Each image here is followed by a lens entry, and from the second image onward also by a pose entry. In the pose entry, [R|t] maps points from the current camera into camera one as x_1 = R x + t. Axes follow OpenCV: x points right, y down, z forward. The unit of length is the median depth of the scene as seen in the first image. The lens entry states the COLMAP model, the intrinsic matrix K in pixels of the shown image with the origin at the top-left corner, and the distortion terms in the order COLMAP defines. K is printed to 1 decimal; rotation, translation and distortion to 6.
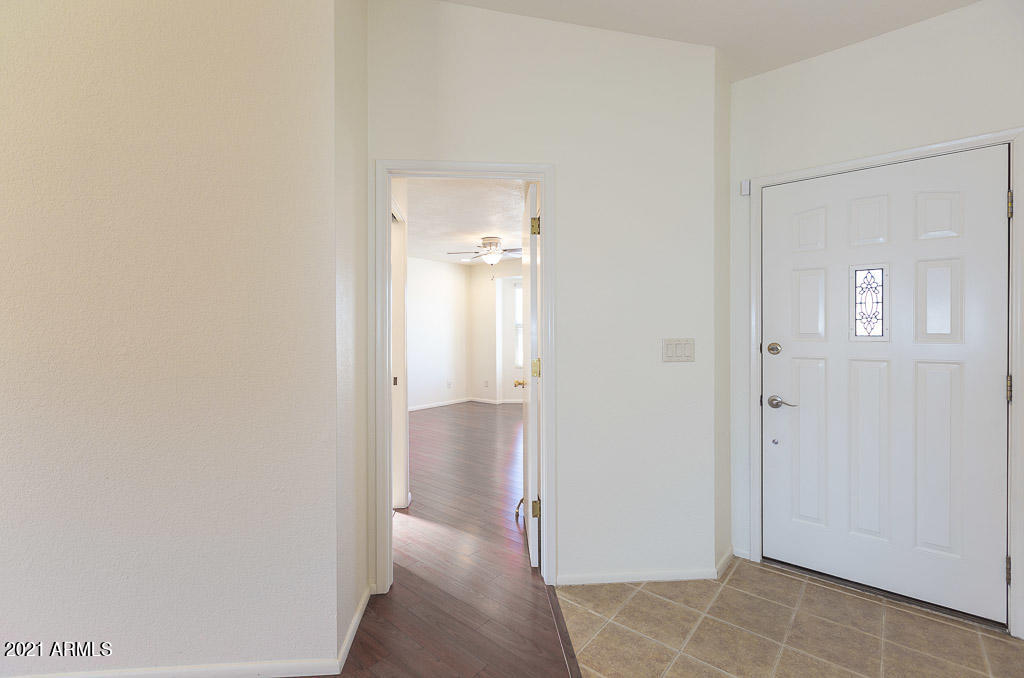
lens RADIAL K [[462.7, 0, 512.0], [0, 462.7, 339.0], [0, 0, 1]] dist [0.003129, 0.000342]
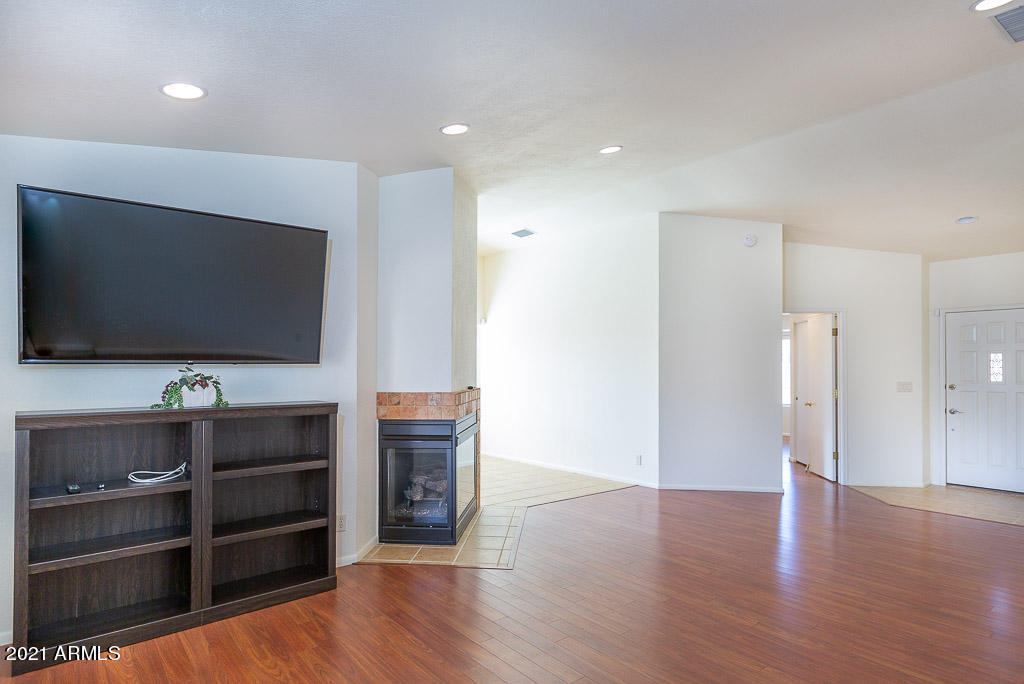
lens RADIAL K [[571.0, 0, 512.9], [0, 571.0, 366.0], [0, 0, 1]] dist [-0.002084, -0.001208]
pose [[0.984162, 0.006193, -0.177162, -0.990869], [-0.009146, 0.999832, -0.015854, -0.015941], [0.177034, 0.017223, 0.984054, -2.002326]]
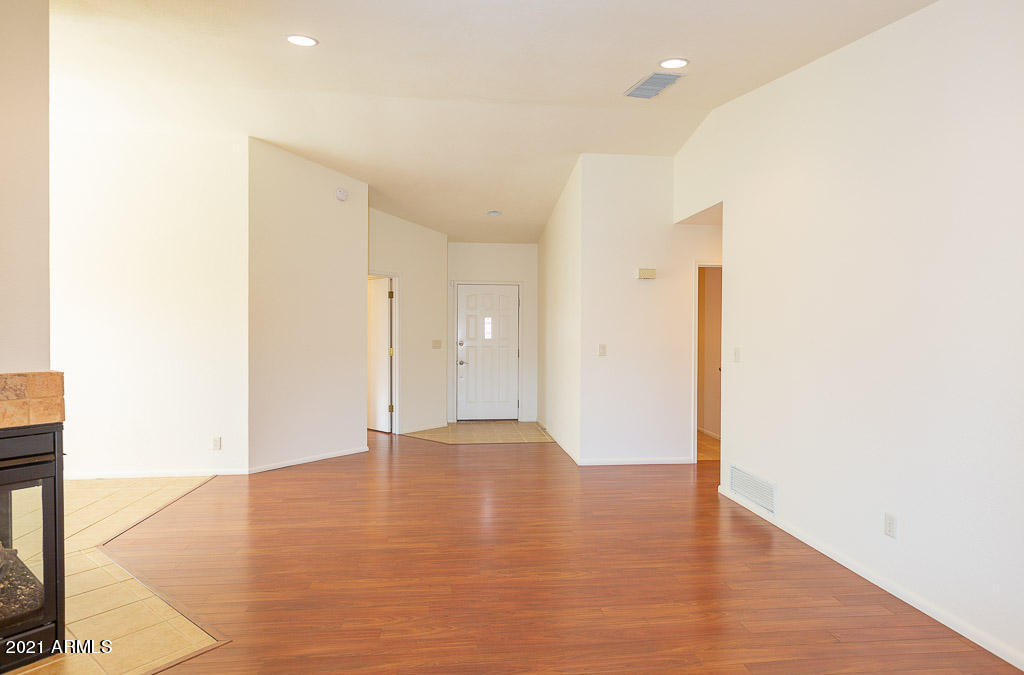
lens RADIAL K [[558.8, 0, 512.0], [0, 558.8, 337.5], [0, 0, 1]] dist [0.002264, 0.000359]
pose [[0.675645, -0.001341, 0.737226, -1.675113], [0.000980, 0.999999, 0.000921, -0.016572], [-0.737226, 0.000100, 0.675646, -1.463657]]
